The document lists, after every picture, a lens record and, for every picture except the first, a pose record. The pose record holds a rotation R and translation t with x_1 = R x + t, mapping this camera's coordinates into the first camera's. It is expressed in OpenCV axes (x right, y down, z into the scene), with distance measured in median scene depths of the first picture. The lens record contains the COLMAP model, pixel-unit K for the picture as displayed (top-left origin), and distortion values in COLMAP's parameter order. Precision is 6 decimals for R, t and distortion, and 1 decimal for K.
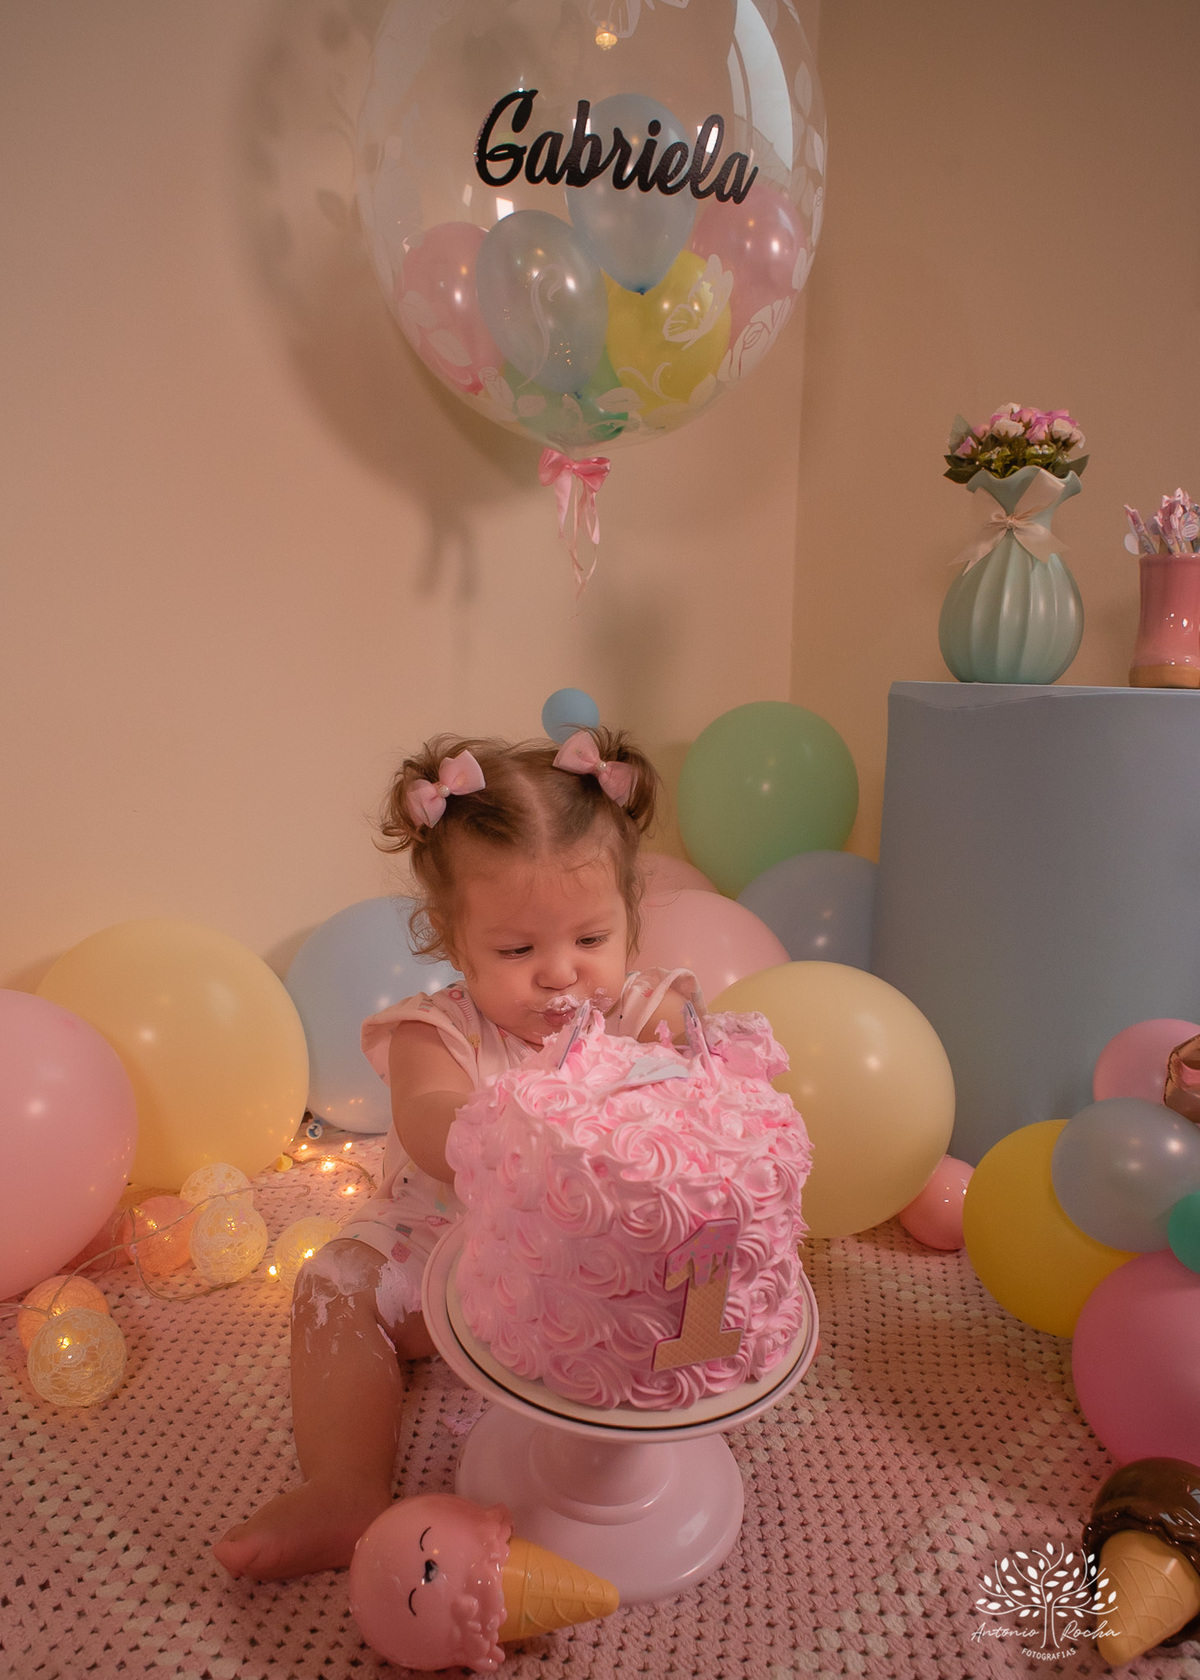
lens RADIAL K [[1292.2, 0, 584.2], [0, 1292.2, 919.0], [0, 0, 1]] dist [-0.002822, -0.007504]
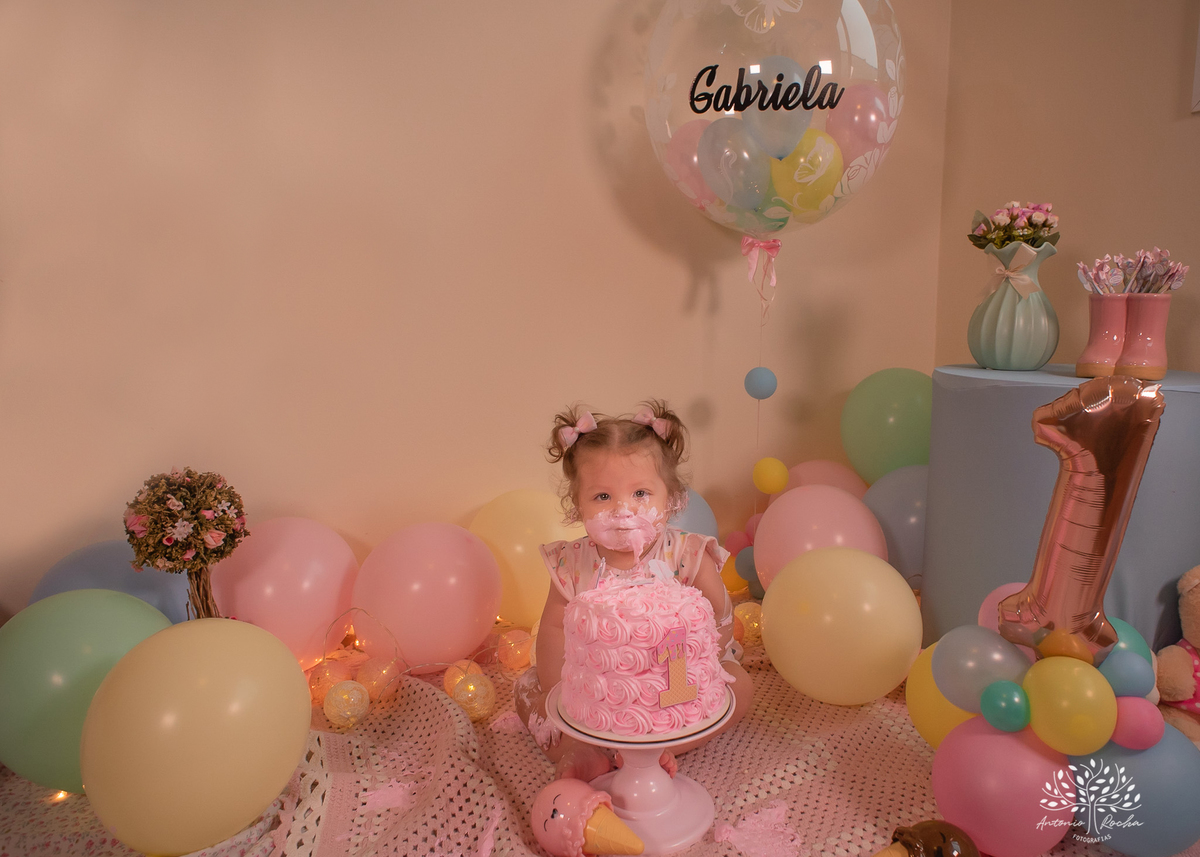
lens RADIAL K [[868.4, 0, 630.1], [0, 868.4, 436.3], [0, 0, 1]] dist [0.000924, -0.005510]
pose [[0.946444, 0.027057, -0.321733, 0.260922], [-0.038897, 0.998780, -0.030430, -0.050552], [0.320517, 0.041315, 0.946341, -0.225601]]
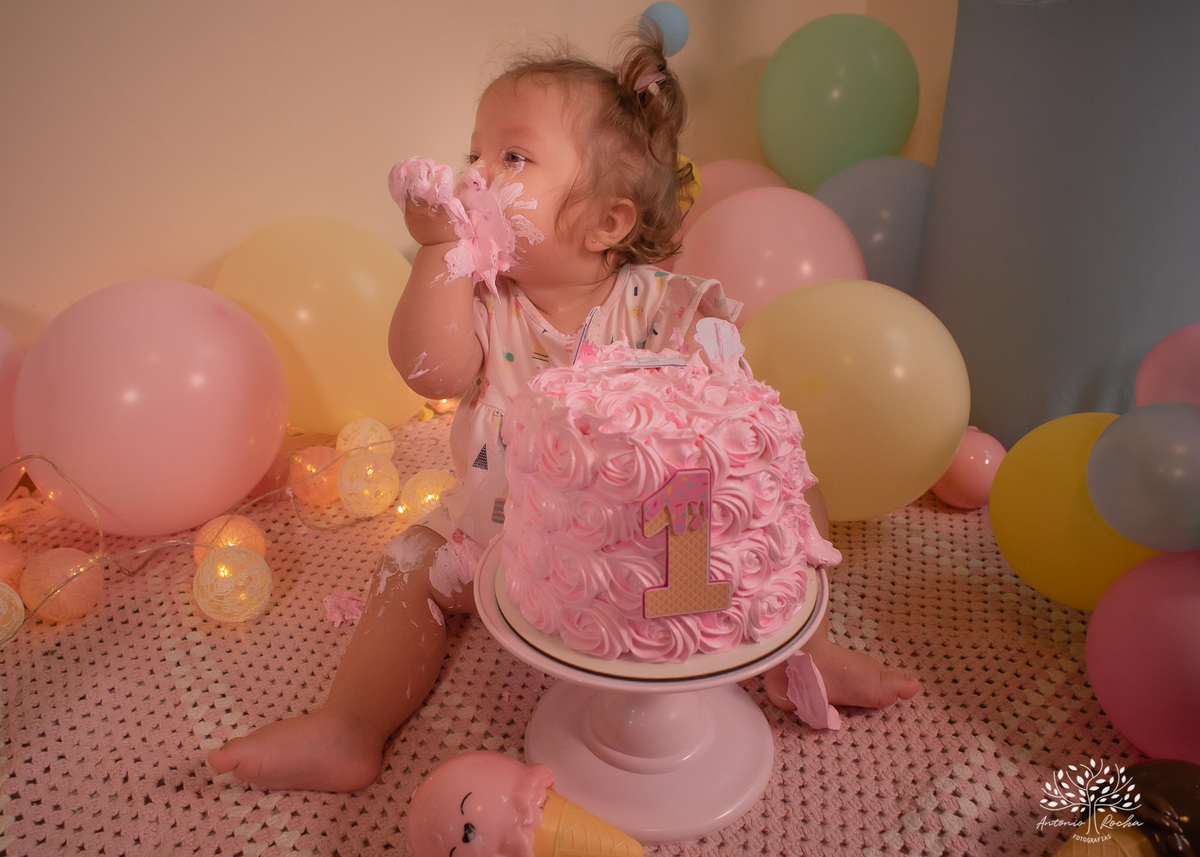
lens RADIAL K [[896.0, 0, 588.3], [0, 896.0, 432.5], [0, 0, 1]] dist [-0.011755, 0.016365]
pose [[0.991979, 0.026154, -0.123668, 0.039092], [0.004927, 0.969615, 0.244586, -0.008704], [0.126308, -0.243234, 0.961709, 0.202421]]
